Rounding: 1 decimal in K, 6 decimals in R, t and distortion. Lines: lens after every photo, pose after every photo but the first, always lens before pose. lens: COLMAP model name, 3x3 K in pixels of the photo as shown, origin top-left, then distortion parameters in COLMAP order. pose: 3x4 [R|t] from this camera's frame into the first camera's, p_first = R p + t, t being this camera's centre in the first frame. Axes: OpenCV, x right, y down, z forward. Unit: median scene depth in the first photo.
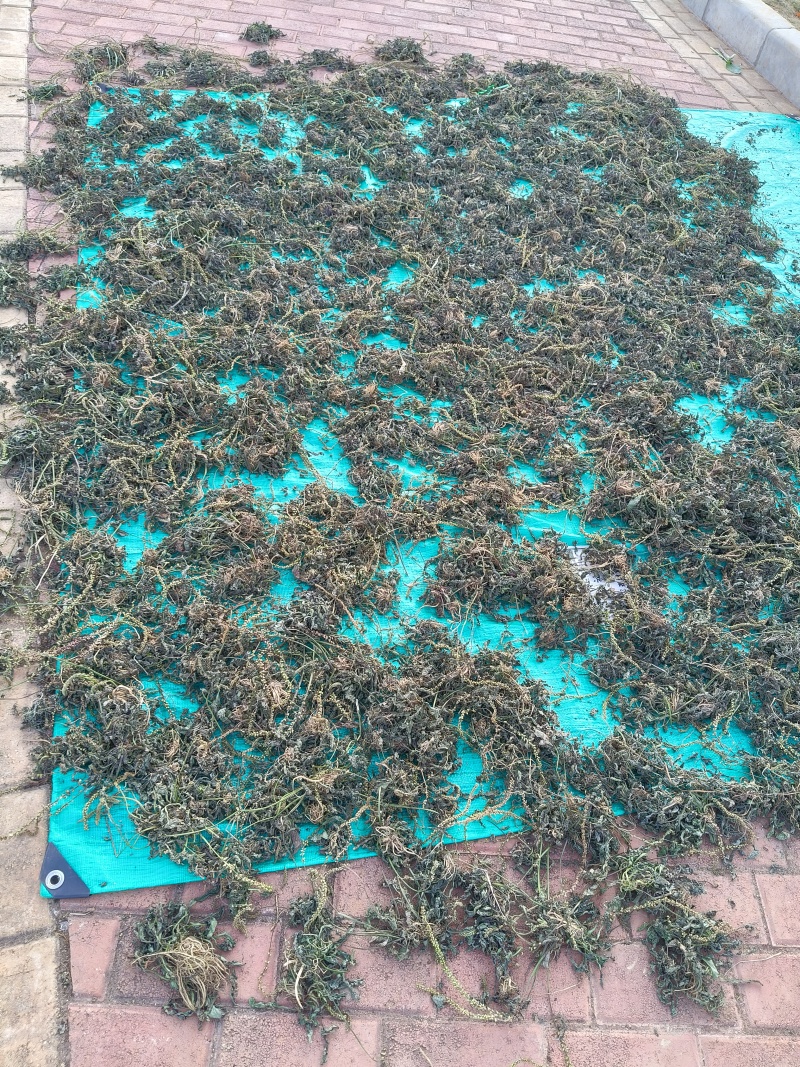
lens RADIAL K [[944.5, 0, 443.7], [0, 944.5, 508.5], [0, 0, 1]] dist [0.165848, -0.446516]
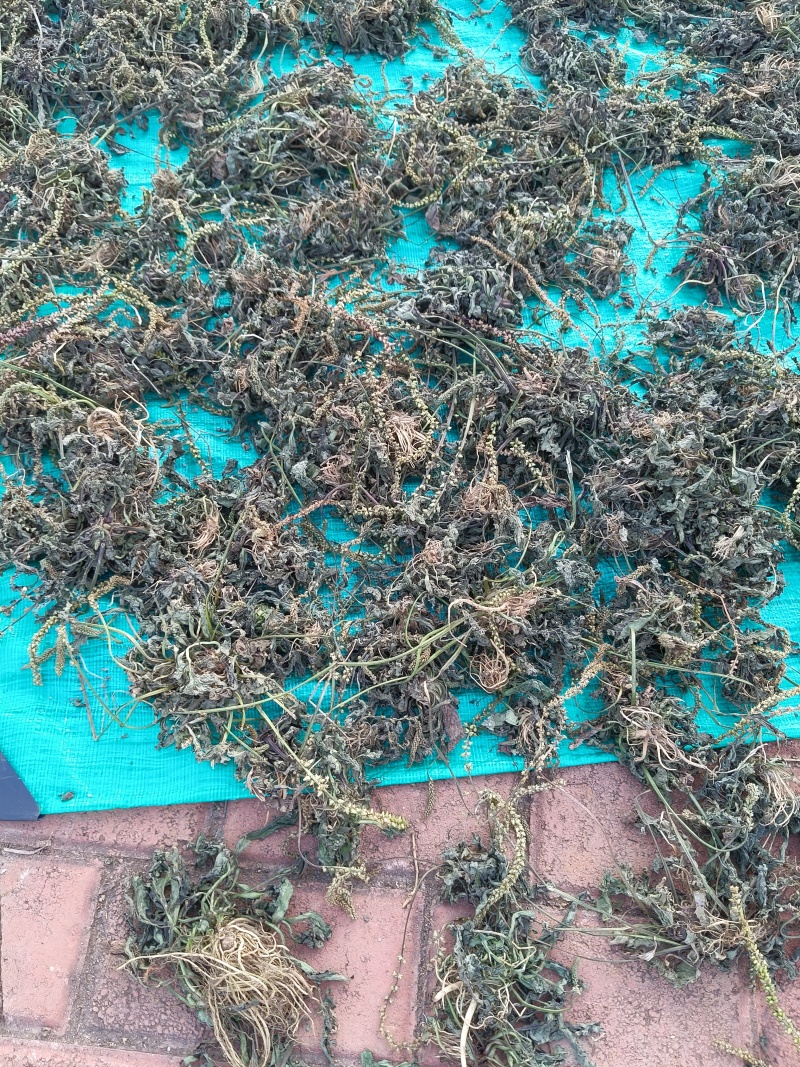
lens RADIAL K [[944.5, 0, 443.7], [0, 944.5, 508.5], [0, 0, 1]] dist [0.165848, -0.446516]
pose [[0.994946, 0.029762, -0.095896, -0.108408], [-0.008981, 0.977611, 0.210229, 0.129120], [0.100005, -0.208305, 0.972938, 0.518971]]
